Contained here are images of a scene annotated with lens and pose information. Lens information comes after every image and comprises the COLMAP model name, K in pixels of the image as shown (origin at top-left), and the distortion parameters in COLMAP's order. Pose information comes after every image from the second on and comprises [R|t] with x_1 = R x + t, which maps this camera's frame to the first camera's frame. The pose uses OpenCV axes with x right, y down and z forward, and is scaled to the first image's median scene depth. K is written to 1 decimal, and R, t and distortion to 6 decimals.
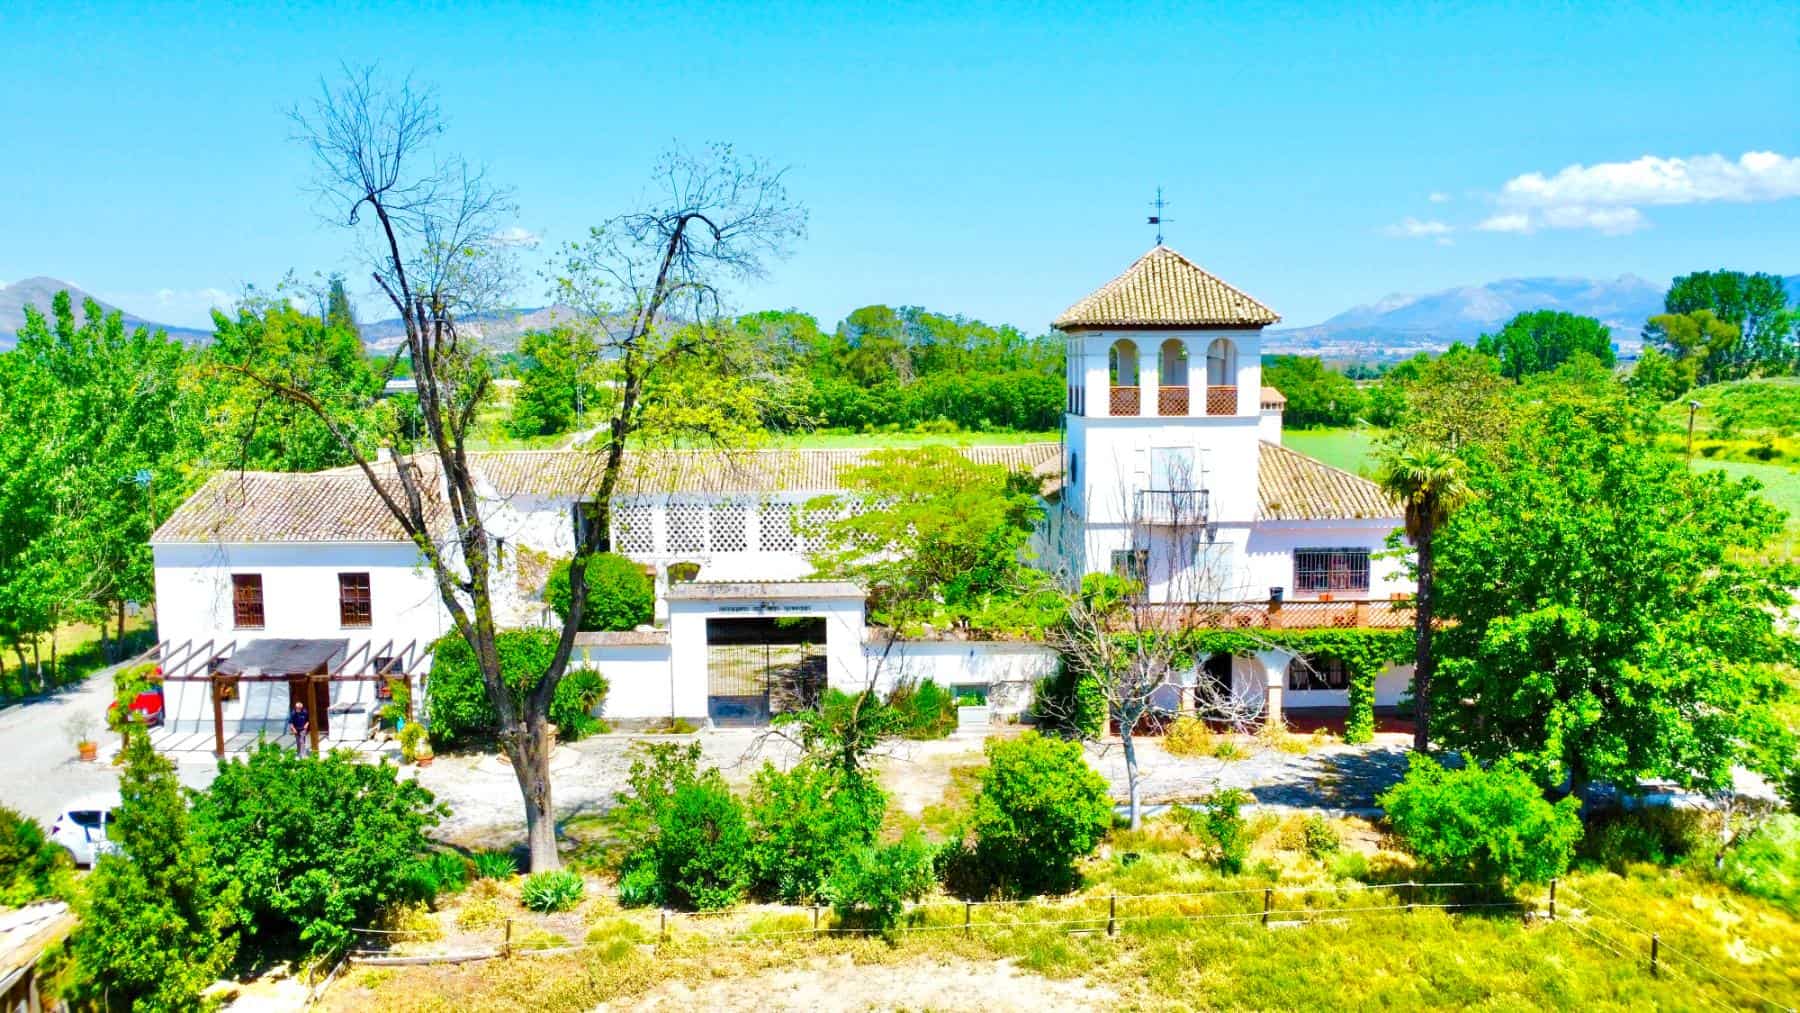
lens RADIAL K [[1325.5, 0, 903.2], [0, 1325.5, 507.8], [0, 0, 1]] dist [-0.024340, -0.008739]
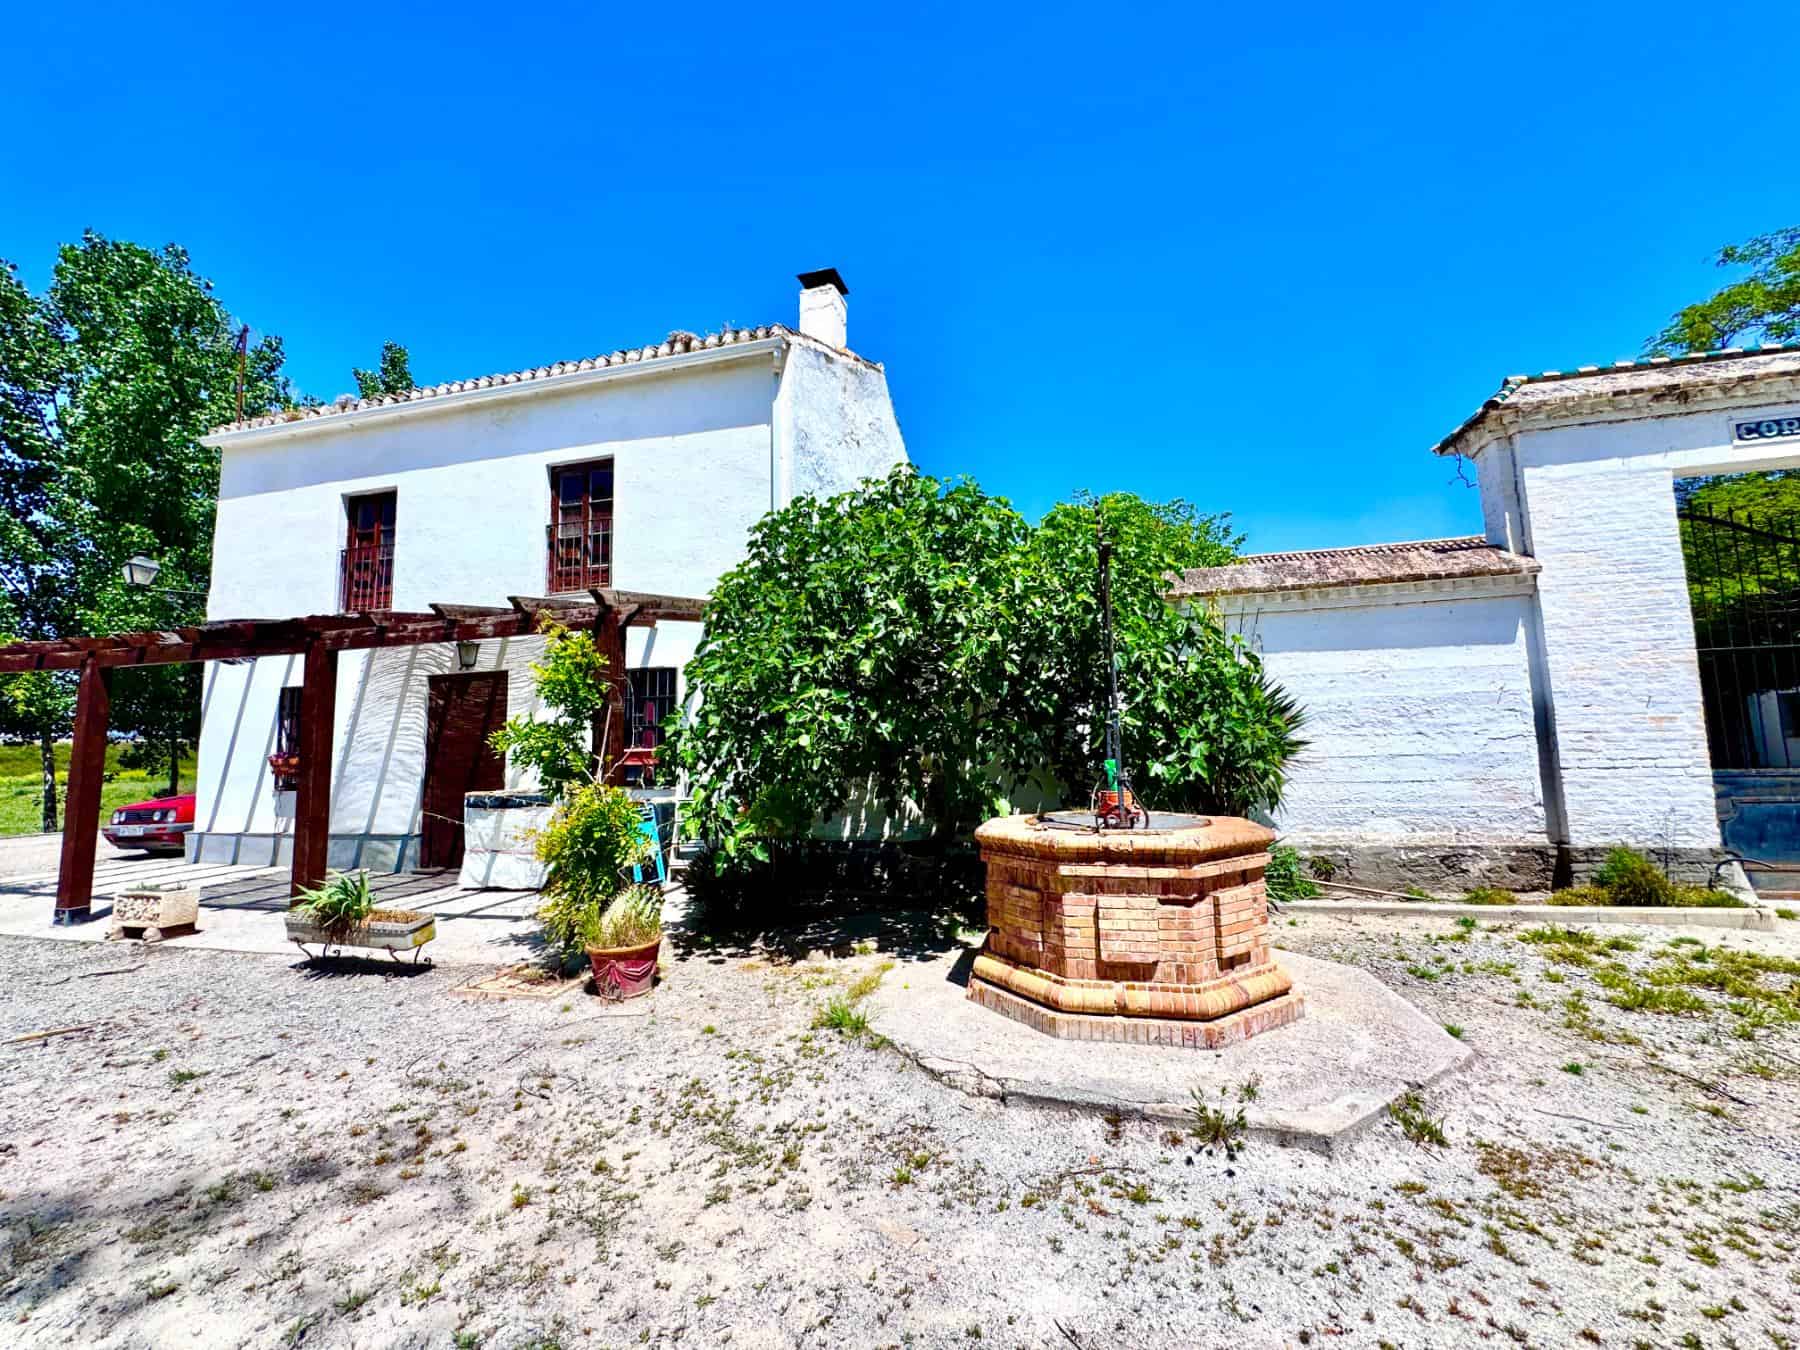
lens RADIAL K [[720.2, 0, 897.6], [0, 720.2, 675.2], [0, 0, 1]] dist [-0.003777, 0.000670]
pose [[0.964039, -0.042187, -0.262393, -0.268153], [-0.012745, 0.978846, -0.204202, 0.157755], [0.265457, 0.200203, 0.943107, 0.833418]]
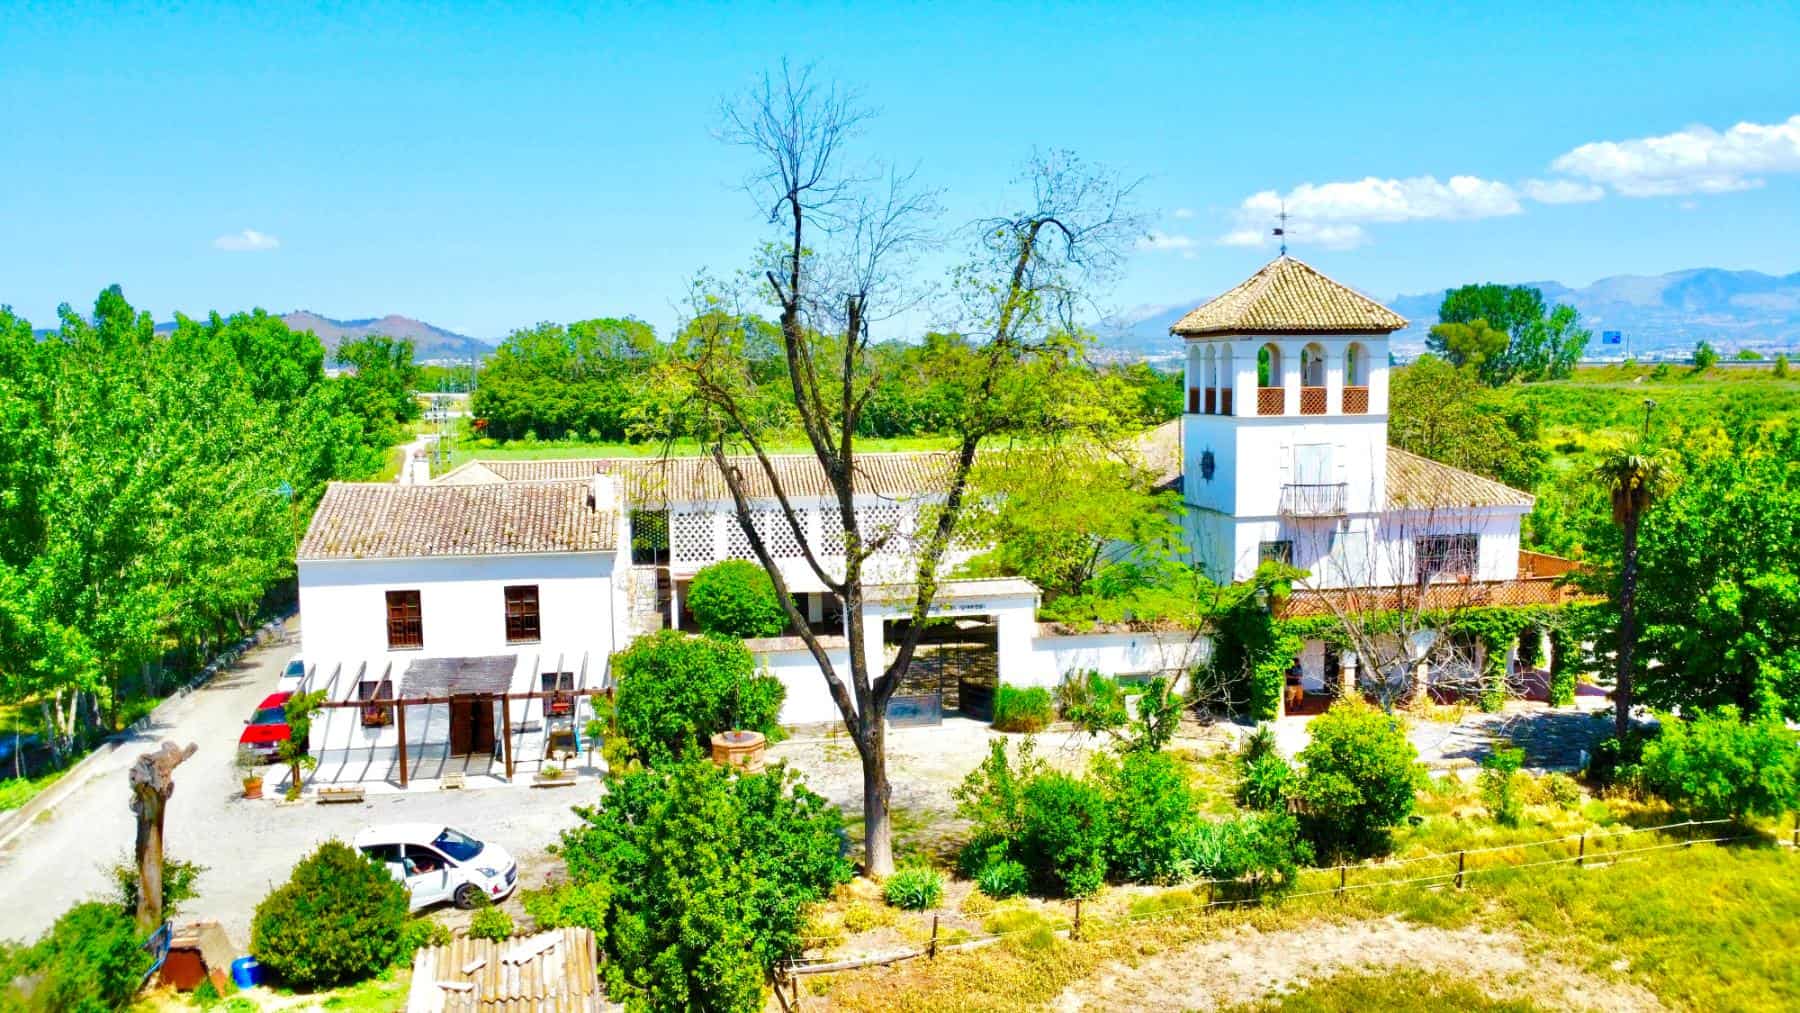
lens RADIAL K [[1325.5, 0, 908.4], [0, 1325.5, 505.0], [0, 0, 1]] dist [-0.024340, -0.008739]
pose [[0.984354, -0.021158, 0.174925, -0.307130], [0.022705, 0.999719, -0.006844, 0.003451], [-0.174731, 0.010709, 0.984558, 0.005243]]
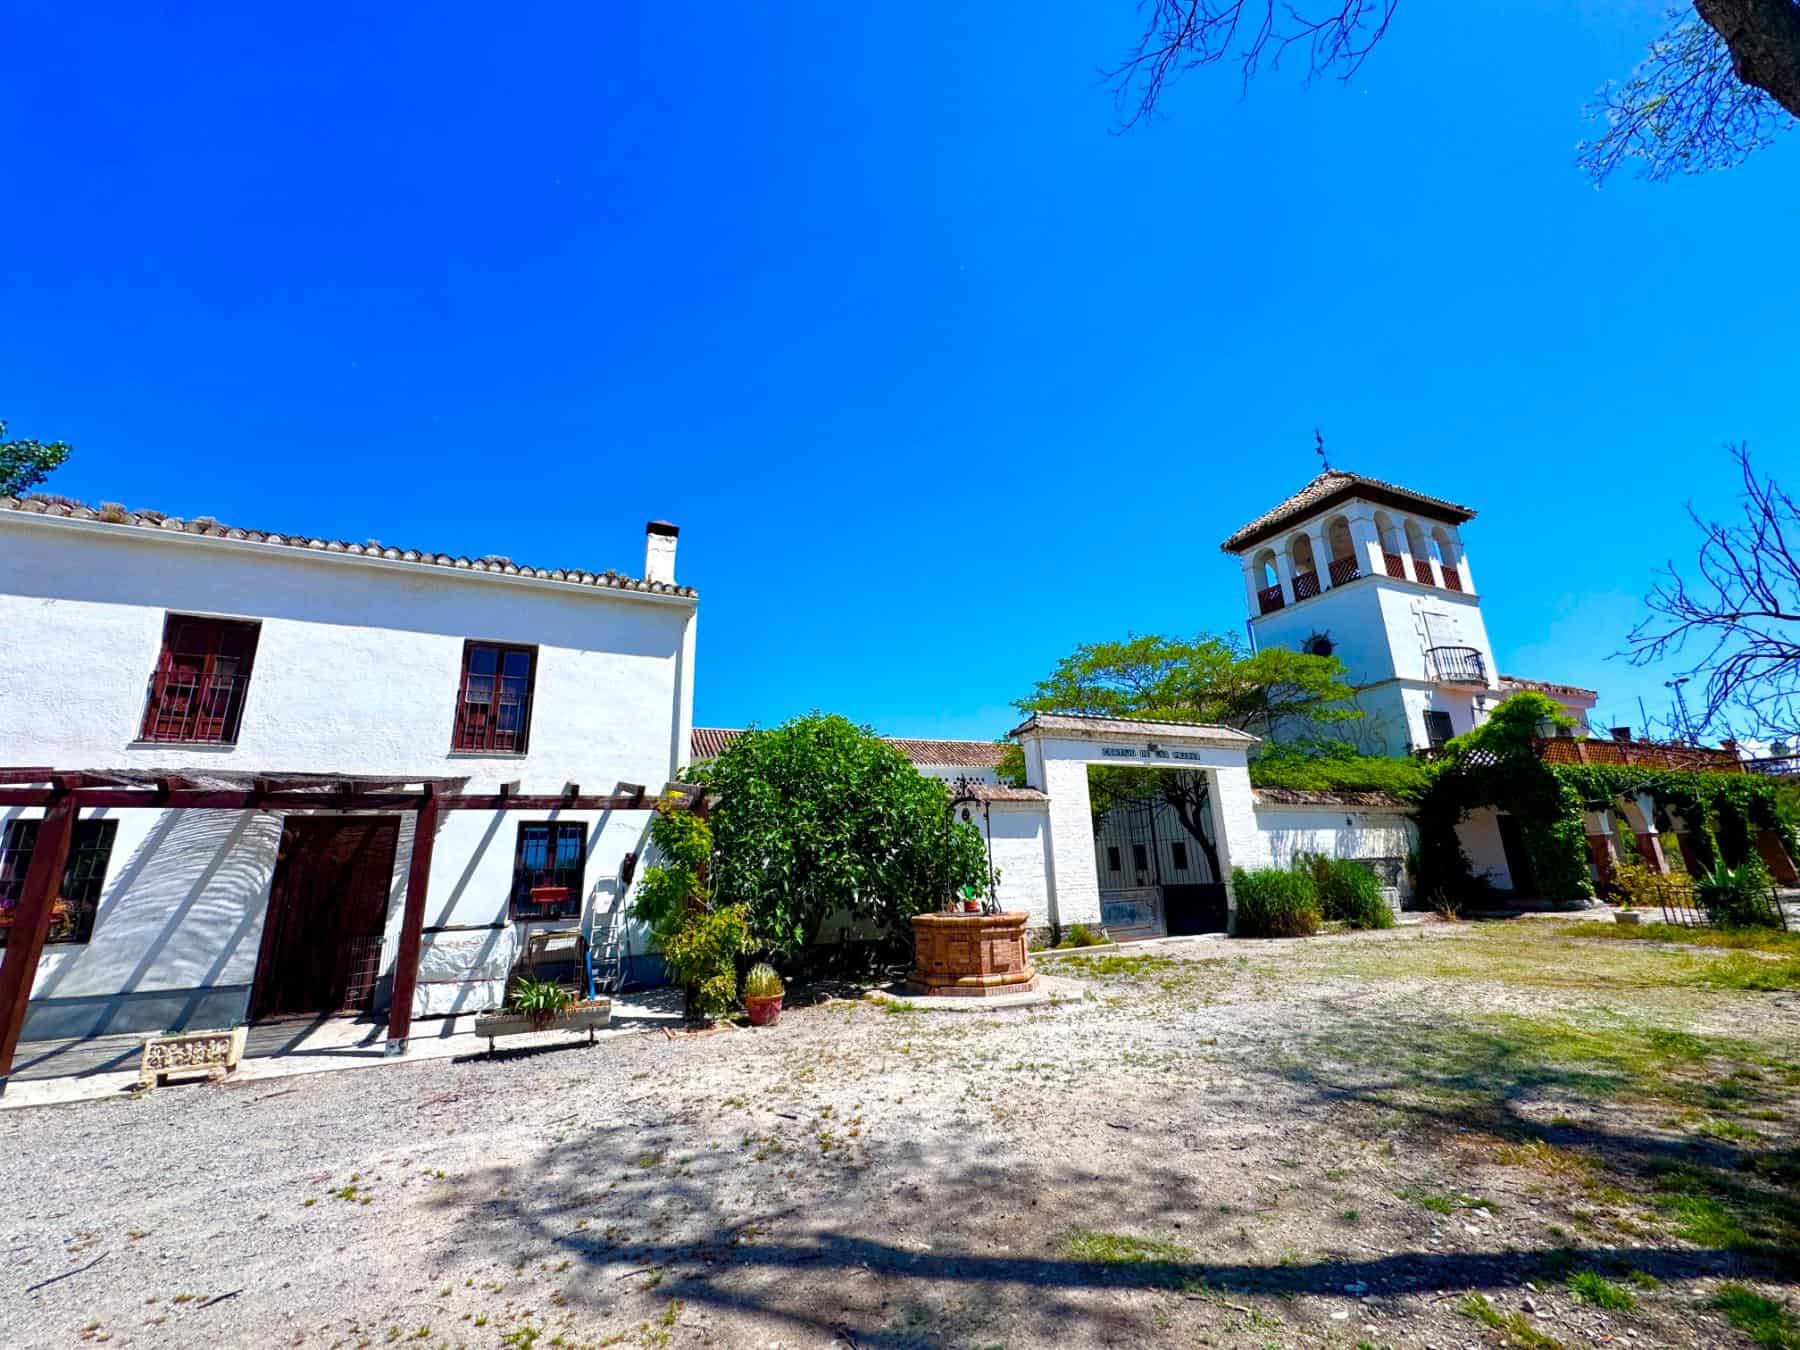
lens RADIAL K [[720.2, 0, 898.7], [0, 720.2, 676.4], [0, 0, 1]] dist [-0.003777, 0.000670]
pose [[0.910721, 0.086898, 0.403778, -0.389598], [0.070311, 0.930727, -0.358892, 0.167323], [-0.406994, 0.355240, 0.841523, 0.722174]]
